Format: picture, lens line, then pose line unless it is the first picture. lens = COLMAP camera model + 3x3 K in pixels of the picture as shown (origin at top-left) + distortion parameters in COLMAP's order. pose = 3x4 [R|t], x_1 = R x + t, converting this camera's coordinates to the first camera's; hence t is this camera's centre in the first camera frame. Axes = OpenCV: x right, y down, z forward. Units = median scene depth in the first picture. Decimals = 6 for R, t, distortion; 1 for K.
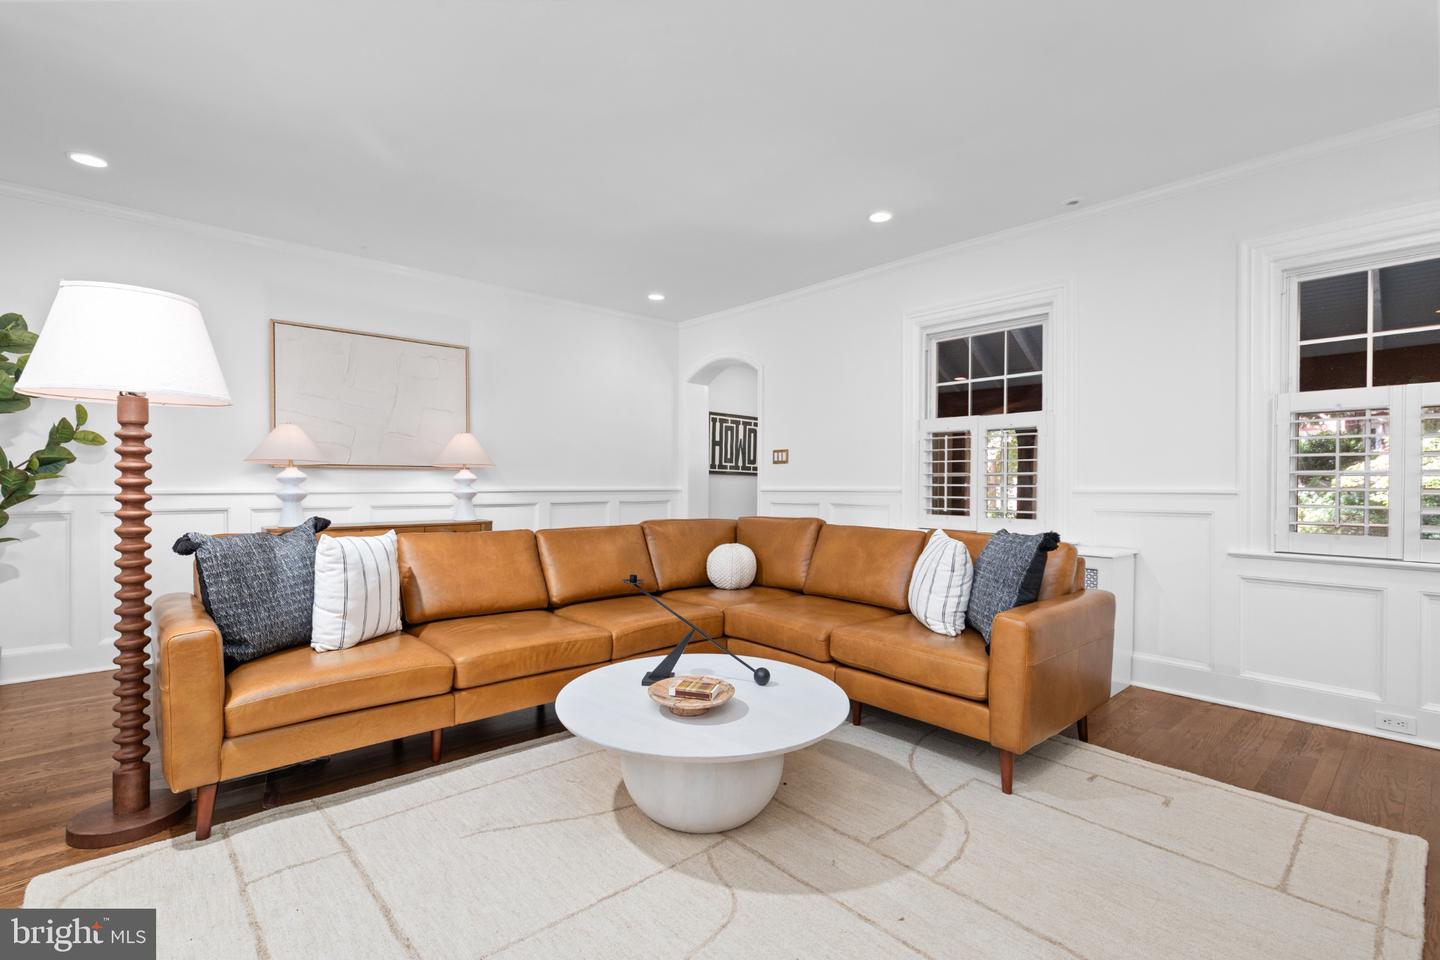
lens RADIAL K [[644.8, 0, 713.6], [0, 644.8, 489.2], [0, 0, 1]] dist [0.004116, -0.000103]
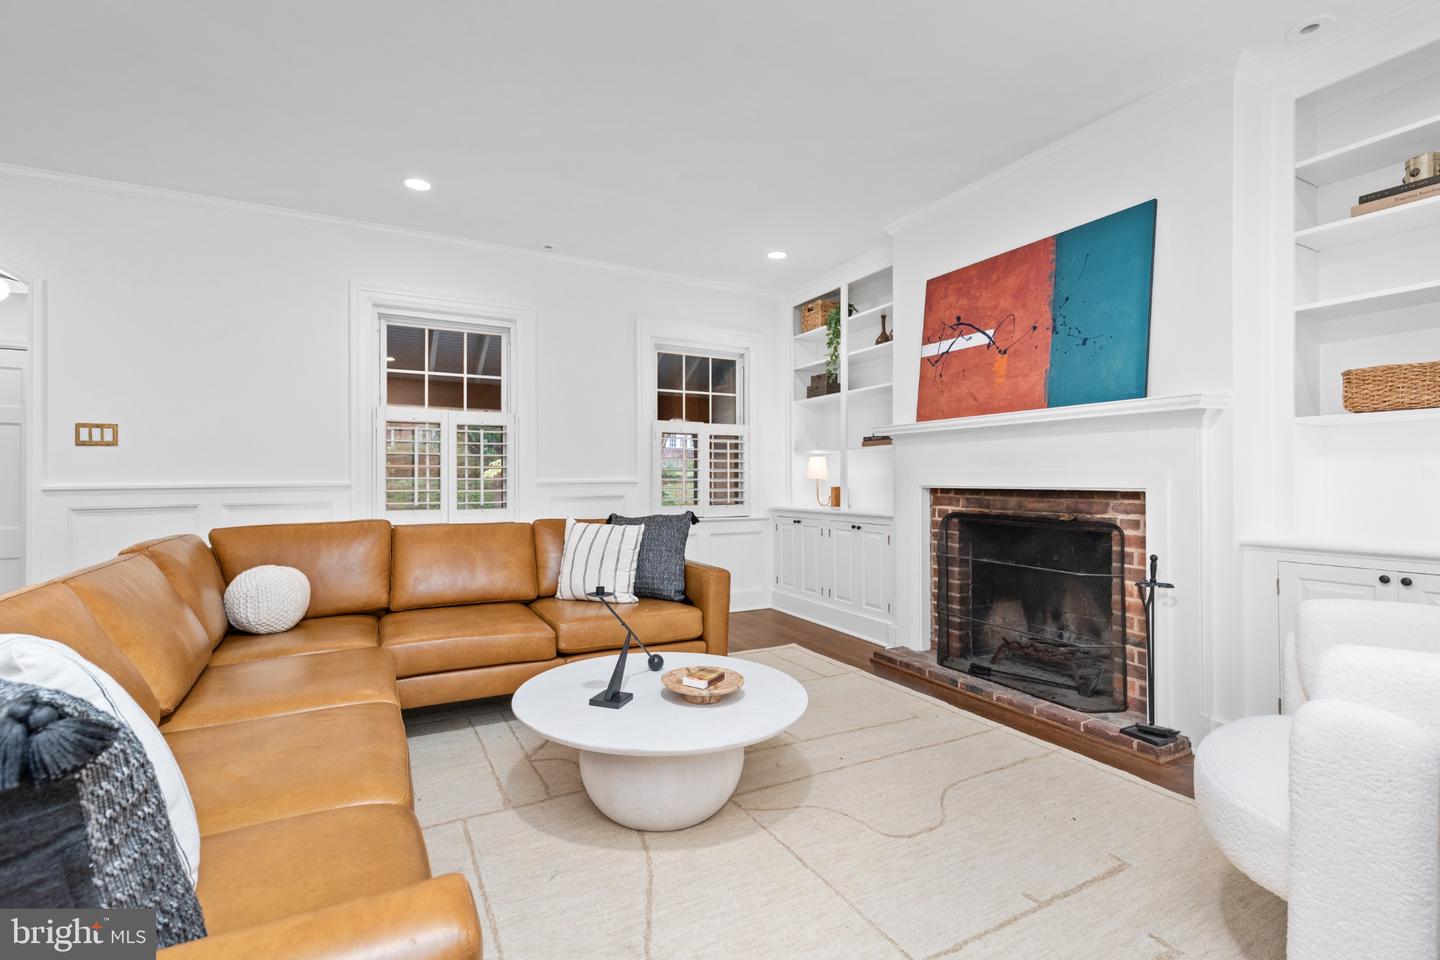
lens RADIAL K [[648.3, 0, 720.0], [0, 648.3, 480.0], [0, 0, 1]] dist [-0.029796, 0.000093]
pose [[0.230507, -0.006998, 0.973046, -0.504967], [0.010210, 0.999936, 0.004772, -0.003846], [-0.973017, 0.008835, 0.230564, 0.369648]]
